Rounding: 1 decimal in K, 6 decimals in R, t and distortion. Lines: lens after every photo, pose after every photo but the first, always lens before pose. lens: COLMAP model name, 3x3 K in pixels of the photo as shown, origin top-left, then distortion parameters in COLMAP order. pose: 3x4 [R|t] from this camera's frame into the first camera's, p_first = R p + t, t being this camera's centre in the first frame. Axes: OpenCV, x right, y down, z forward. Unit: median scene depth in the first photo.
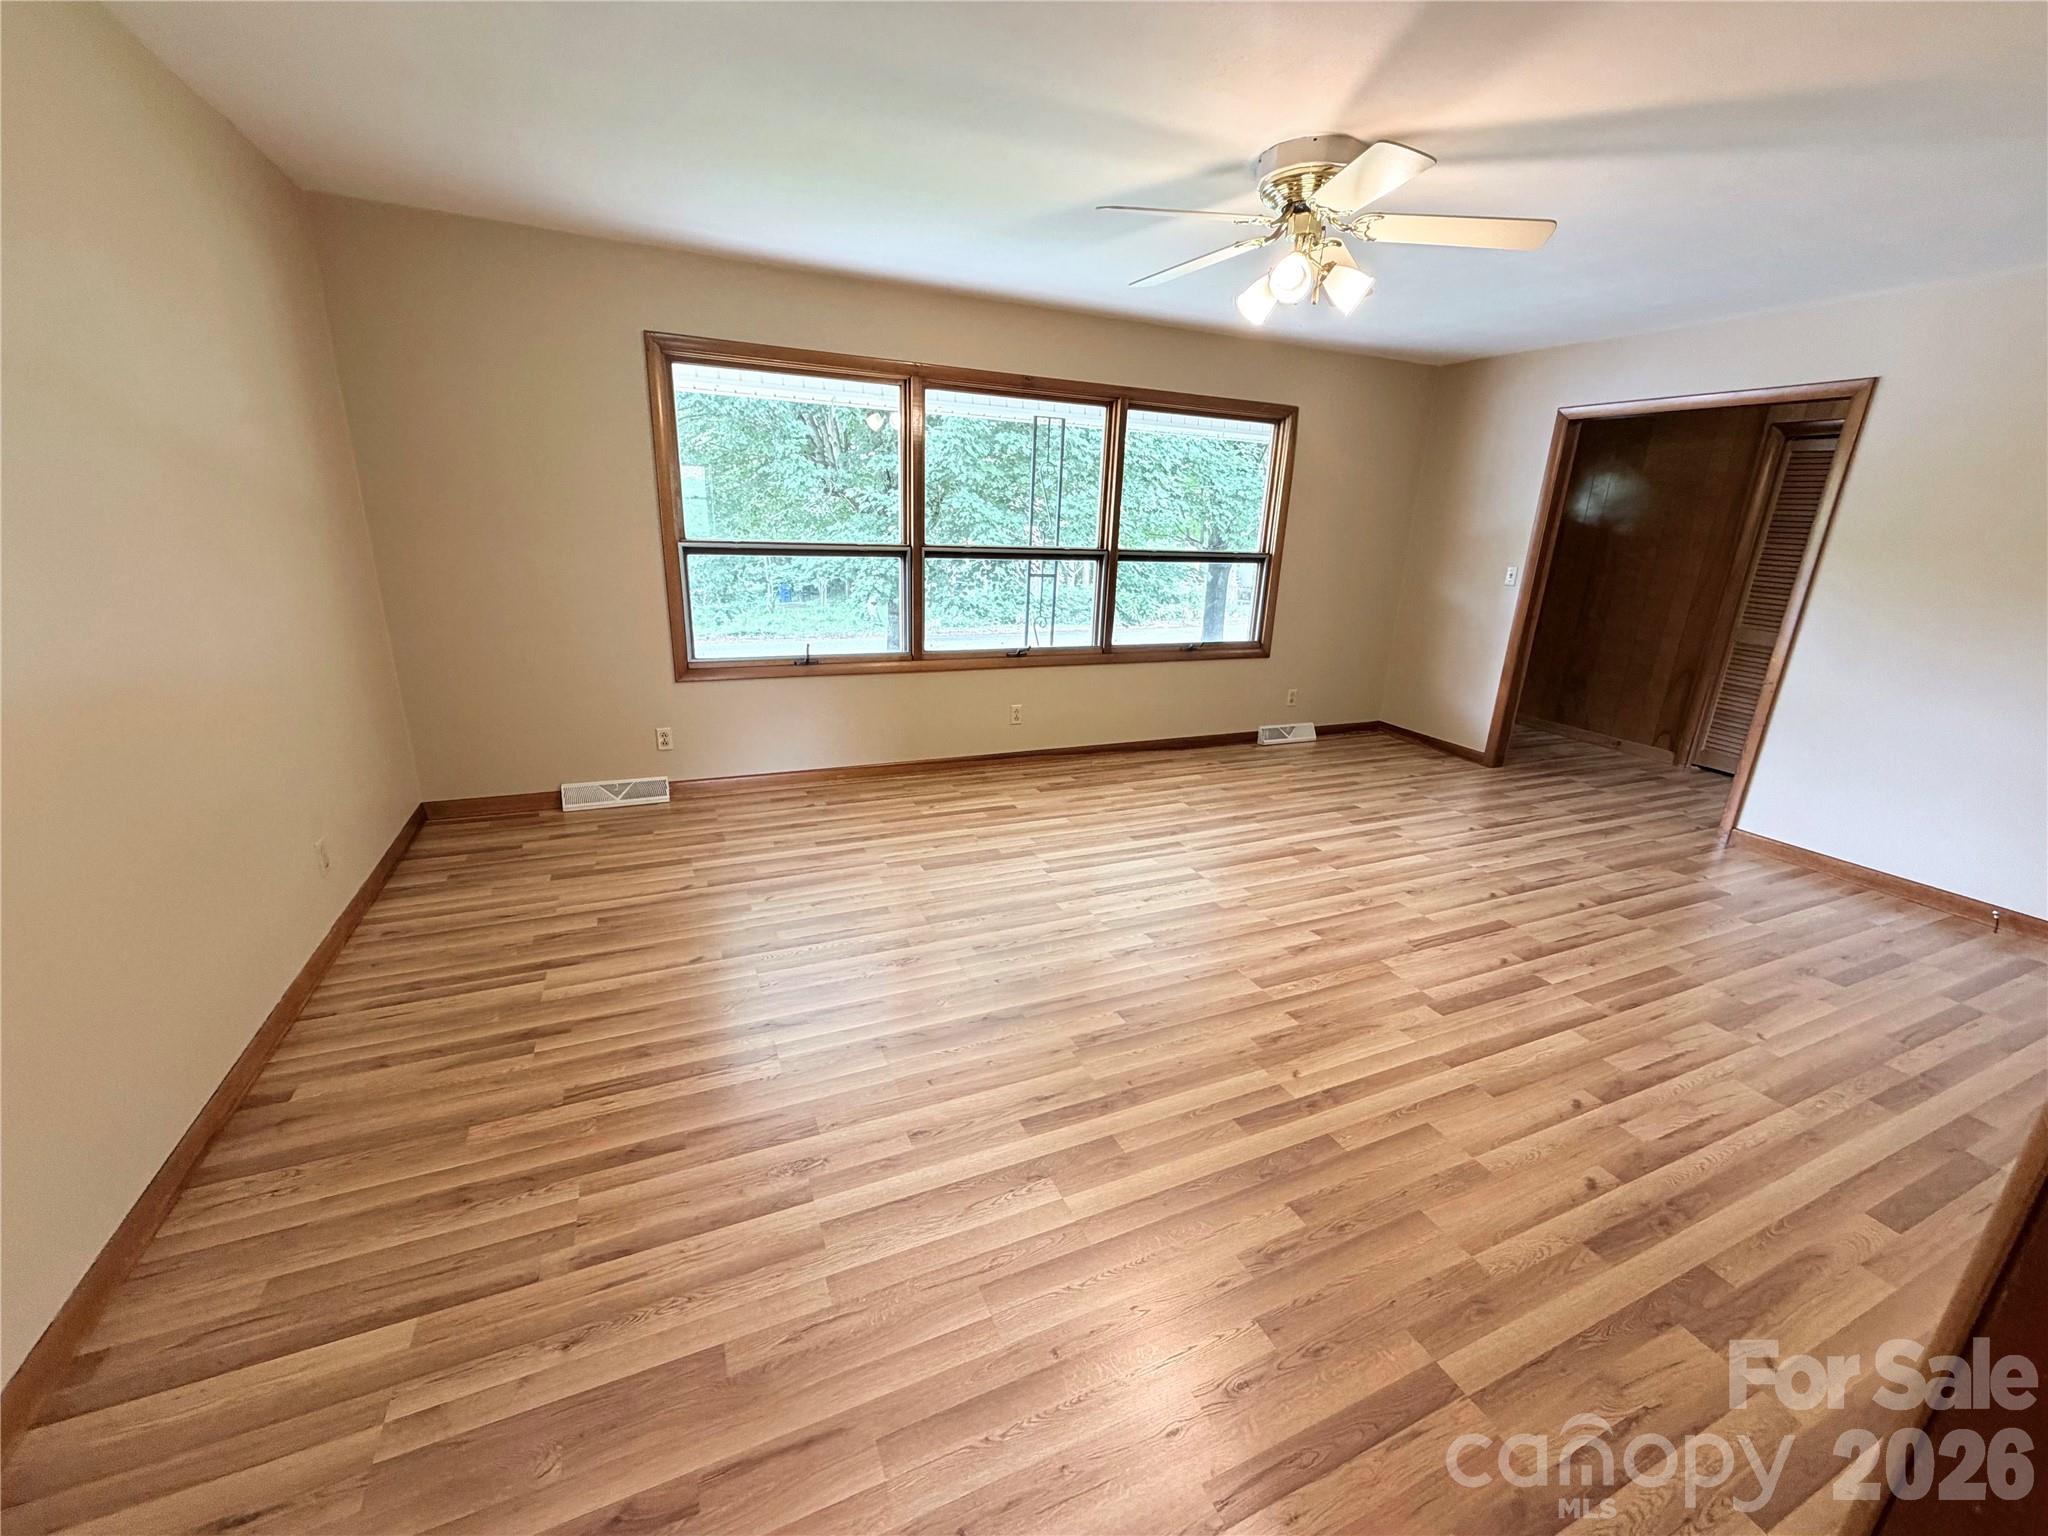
lens RADIAL K [[818.7, 0, 1019.7], [0, 818.7, 765.3], [0, 0, 1]] dist [-0.002076, -0.000395]
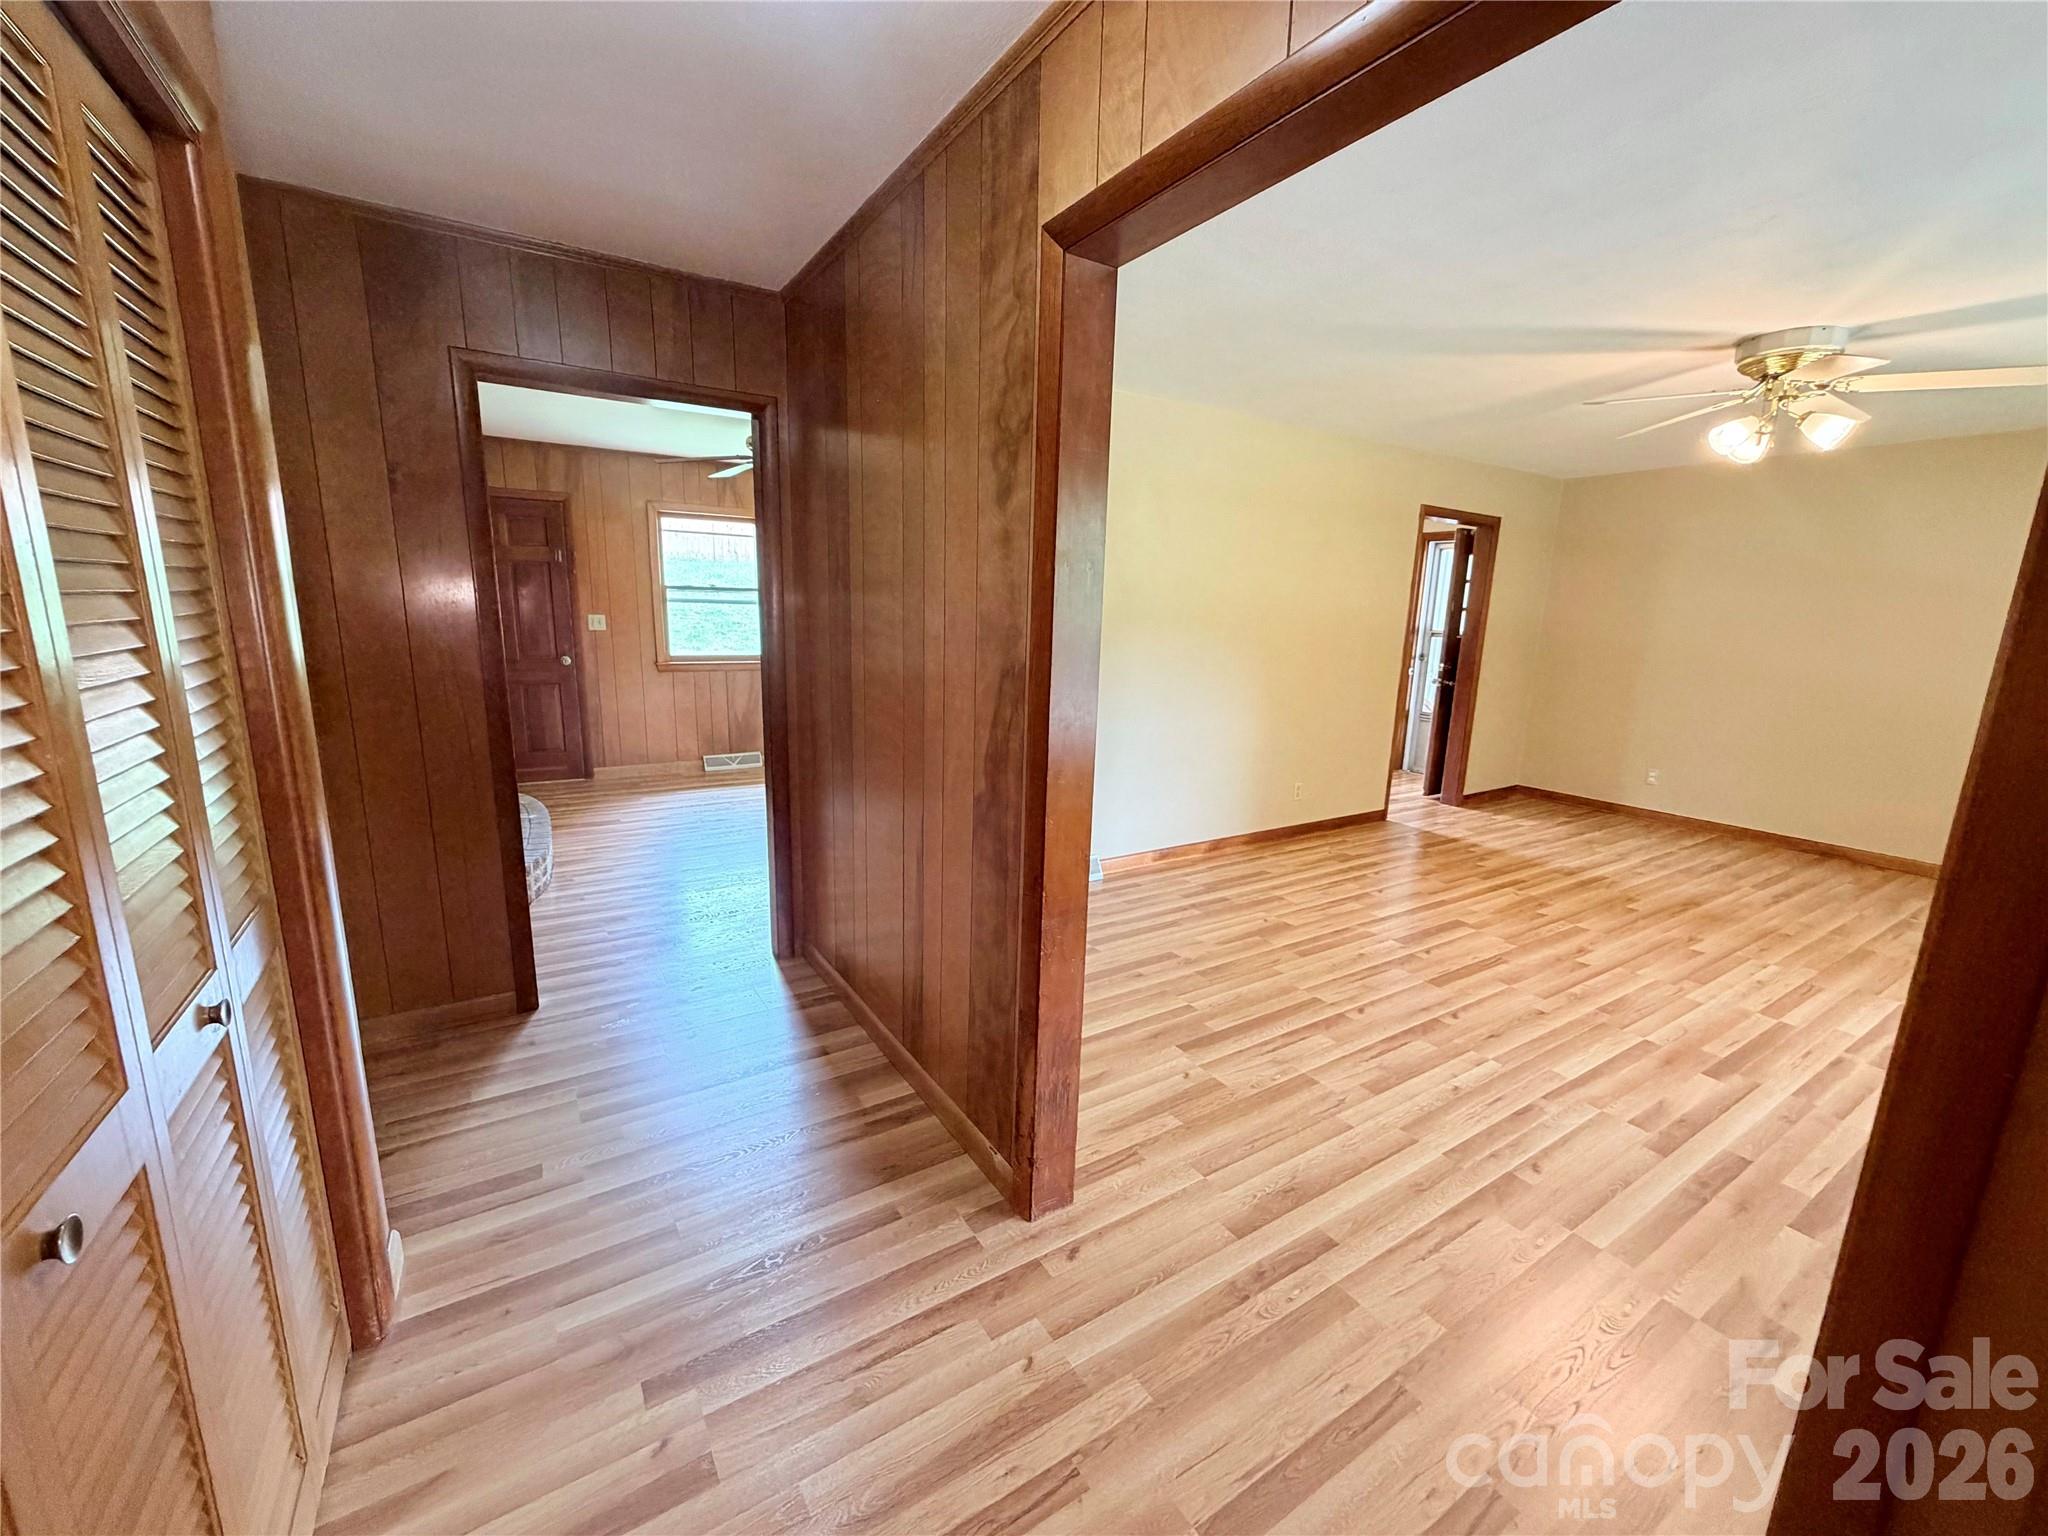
lens RADIAL K [[818.7, 0, 1021.8], [0, 818.7, 772.5], [0, 0, 1]] dist [-0.002076, -0.000395]
pose [[-0.988169, -0.030162, -0.150373, 1.371179], [-0.098193, 0.877591, 0.469246, -0.506240], [0.117813, 0.478460, -0.870170, 1.844654]]
